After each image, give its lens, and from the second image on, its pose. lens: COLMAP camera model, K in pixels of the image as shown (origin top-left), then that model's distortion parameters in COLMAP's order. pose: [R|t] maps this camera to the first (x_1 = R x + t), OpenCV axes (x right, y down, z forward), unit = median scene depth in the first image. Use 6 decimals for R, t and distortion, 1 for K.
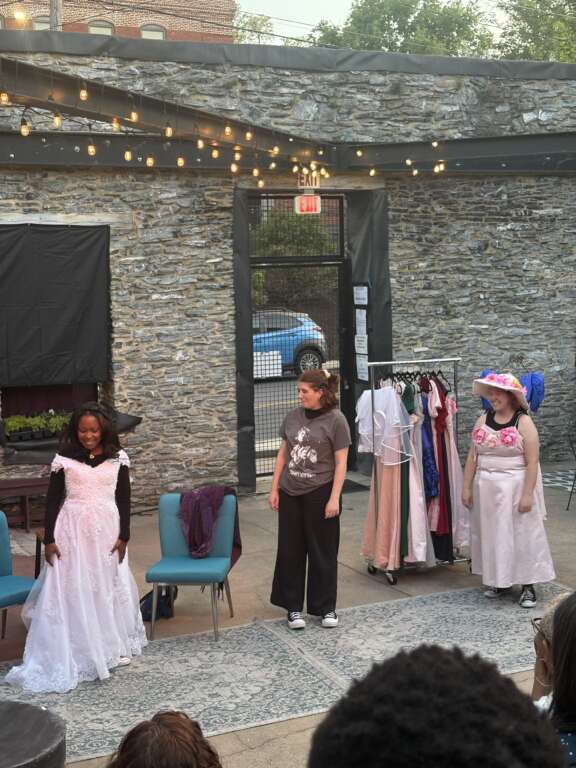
lens RADIAL K [[1161.4, 0, 294.9], [0, 1161.4, 388.6], [0, 0, 1]] dist [0.080248, 0.000000]
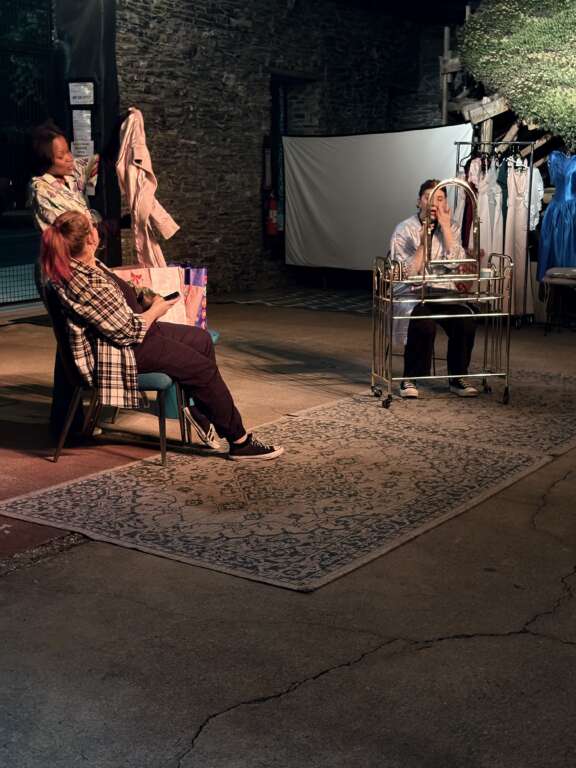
lens RADIAL K [[1161.4, 0, 293.3], [0, 1161.4, 385.2], [0, 0, 1]] dist [0.080248, 0.000000]
pose [[0.839076, -0.065689, 0.540034, -0.313241], [0.026396, 0.996430, 0.080192, 0.073591], [-0.543374, -0.053033, 0.837814, 0.197078]]
